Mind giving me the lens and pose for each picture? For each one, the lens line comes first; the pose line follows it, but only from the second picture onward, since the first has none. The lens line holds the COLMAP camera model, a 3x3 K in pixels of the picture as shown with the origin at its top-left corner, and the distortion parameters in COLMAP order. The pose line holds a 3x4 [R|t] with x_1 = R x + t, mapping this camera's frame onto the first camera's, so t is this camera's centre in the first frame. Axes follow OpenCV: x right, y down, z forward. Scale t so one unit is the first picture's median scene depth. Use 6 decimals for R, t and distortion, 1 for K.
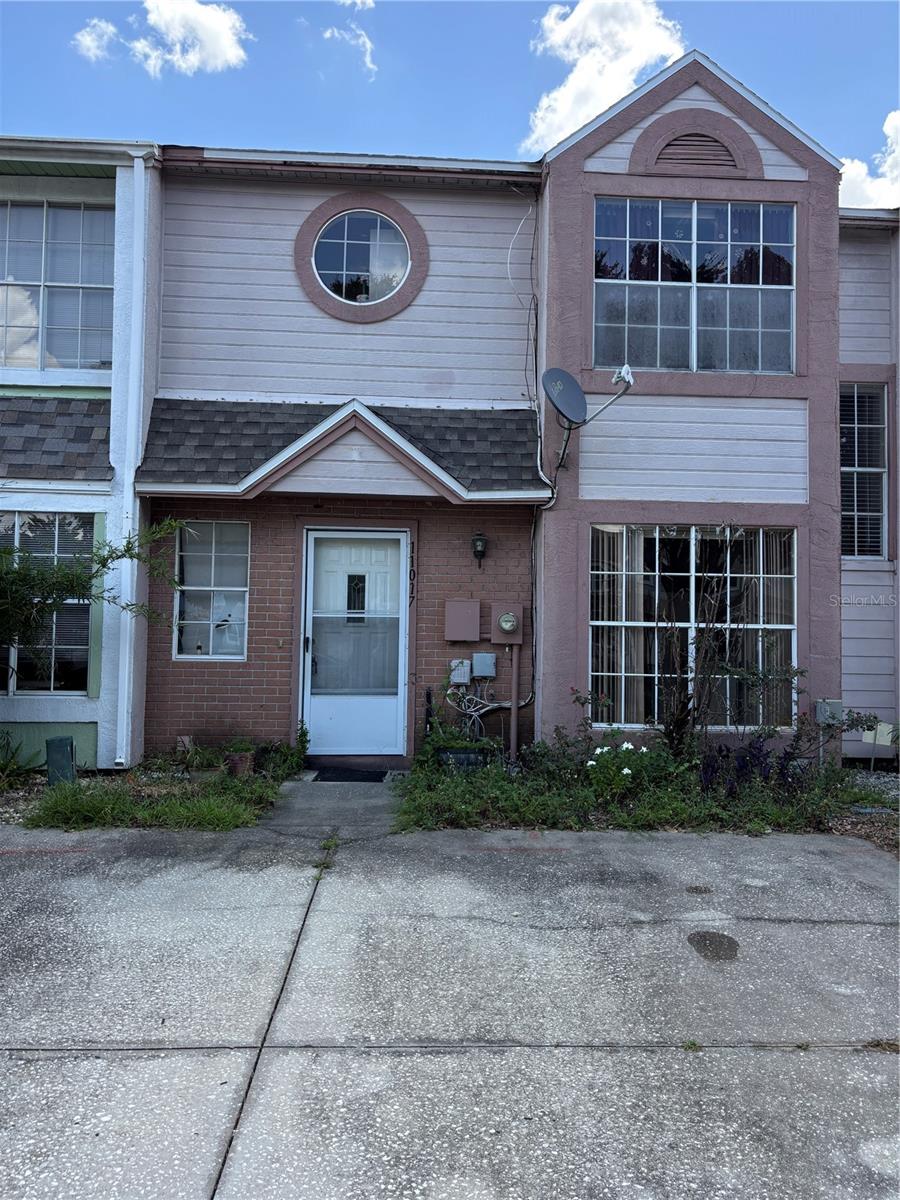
lens RADIAL K [[802.0, 0, 450.0], [0, 802.0, 600.0], [0, 0, 1]] dist [0.101144, -0.157907]
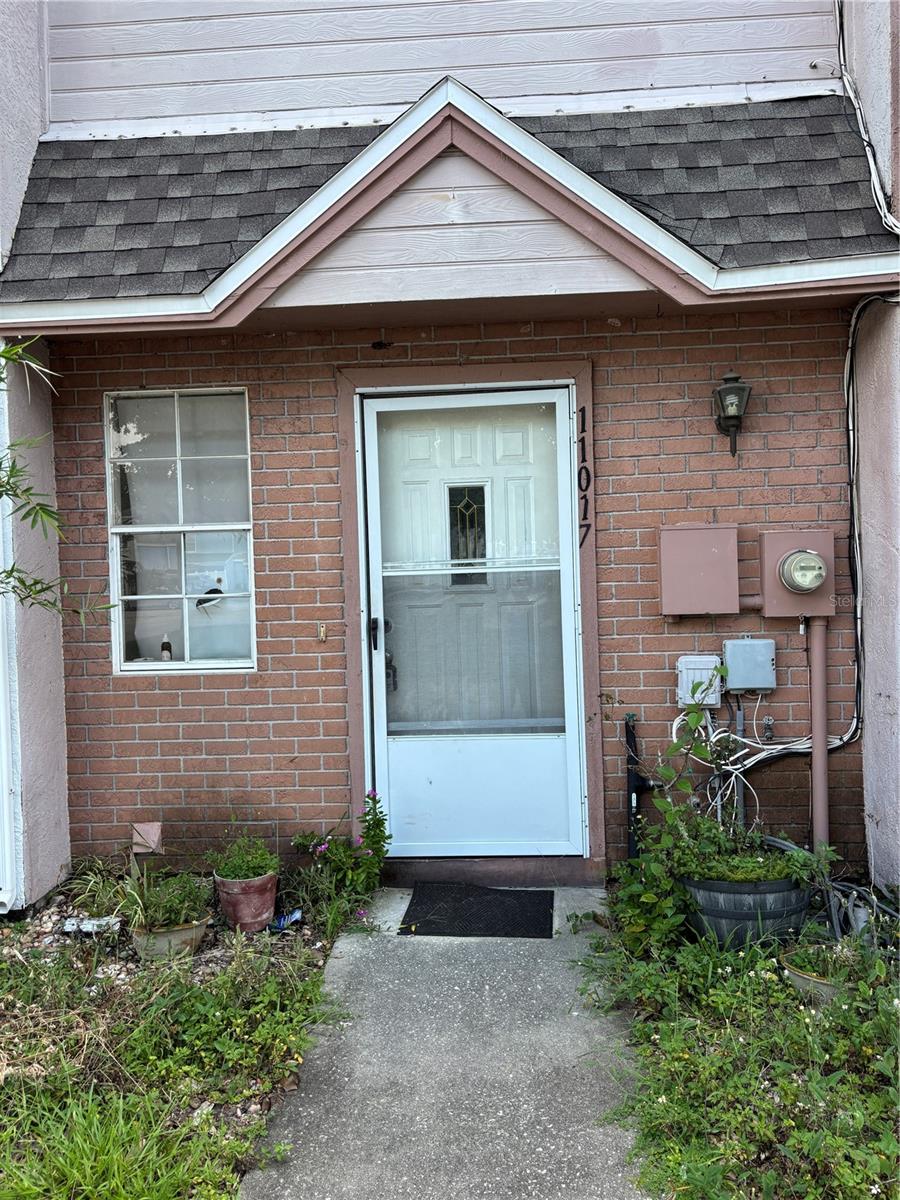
lens RADIAL K [[802.0, 0, 450.0], [0, 802.0, 600.0], [0, 0, 1]] dist [0.101144, -0.157907]
pose [[0.993219, -0.039762, -0.109252, -0.077277], [0.048366, 0.995836, 0.077274, -0.000672], [0.105725, -0.082034, 0.991006, 0.519346]]
